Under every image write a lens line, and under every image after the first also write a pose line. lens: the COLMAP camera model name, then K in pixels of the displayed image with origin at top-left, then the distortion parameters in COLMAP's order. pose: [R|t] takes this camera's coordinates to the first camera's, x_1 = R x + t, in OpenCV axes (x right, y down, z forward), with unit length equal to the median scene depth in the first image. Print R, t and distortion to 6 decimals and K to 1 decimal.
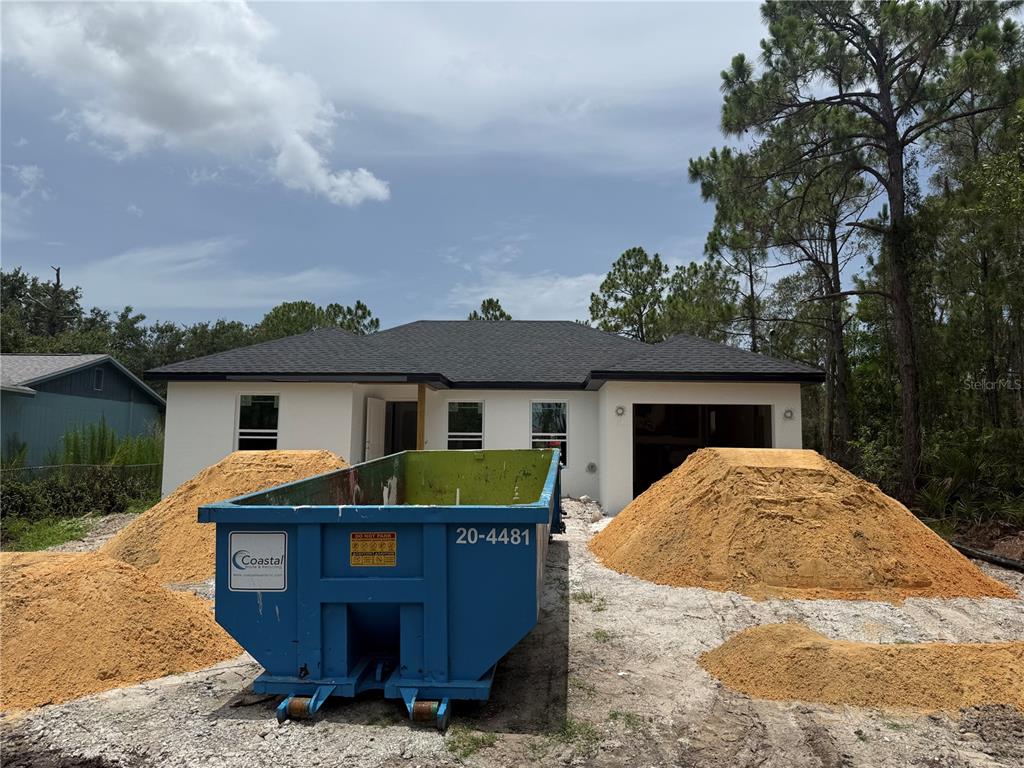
lens RADIAL K [[721.9, 0, 513.9], [0, 721.9, 379.3], [0, 0, 1]] dist [0.093453, -0.120916]
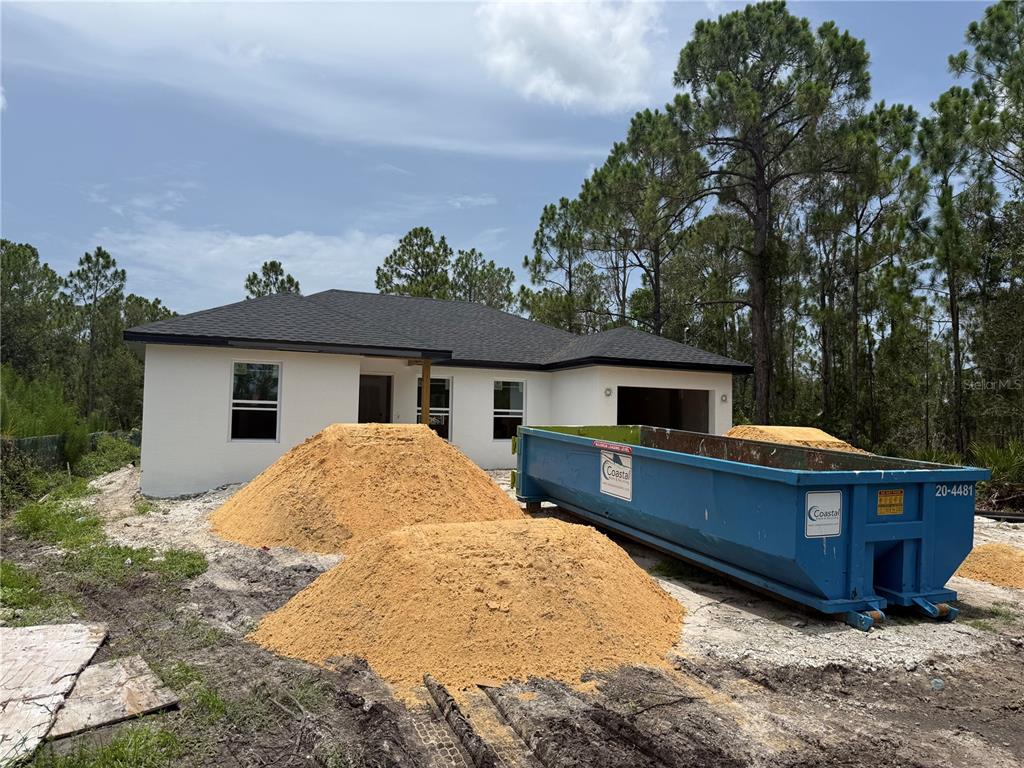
lens RADIAL K [[724.4, 0, 516.3], [0, 724.4, 371.8], [0, 0, 1]] dist [0.078443, -0.102555]
pose [[0.900263, 0.039002, 0.433596, -0.408218], [-0.050617, 0.998601, 0.015271, 0.001084], [-0.432394, -0.035695, 0.900978, 0.020504]]
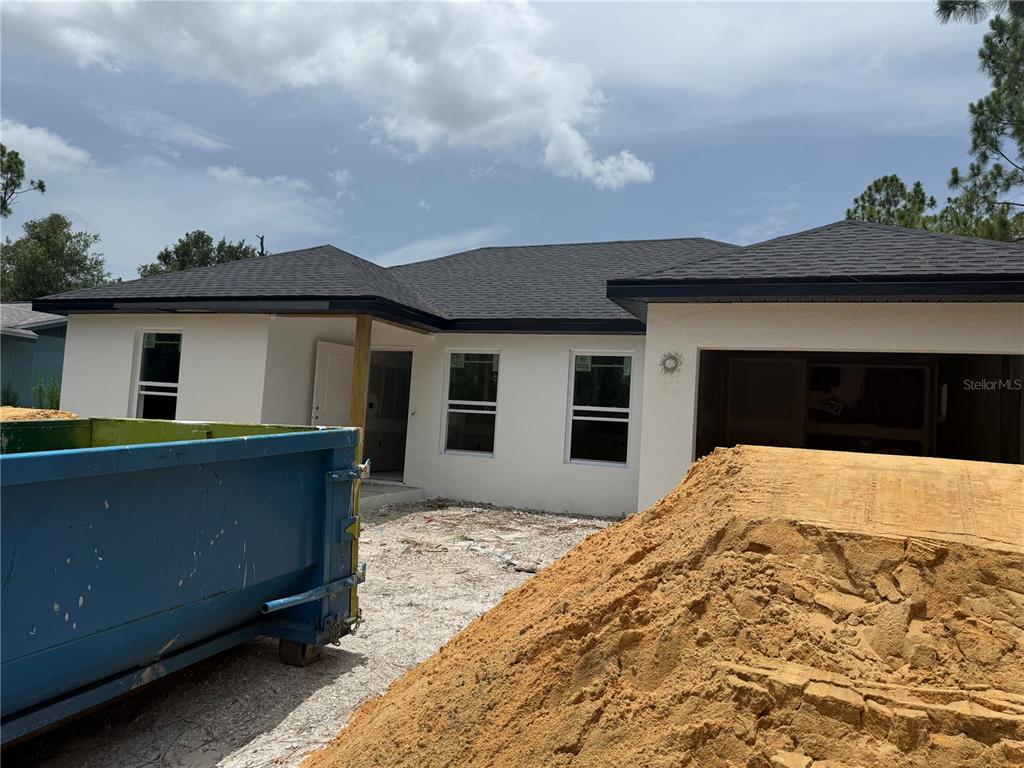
lens RADIAL K [[724.4, 0, 516.3], [0, 724.4, 371.8], [0, 0, 1]] dist [0.078443, -0.102555]
pose [[0.941305, 0.023159, -0.336762, 0.181069], [-0.017876, 0.999664, 0.018779, 0.035506], [0.337084, -0.011657, 0.941402, 0.414033]]
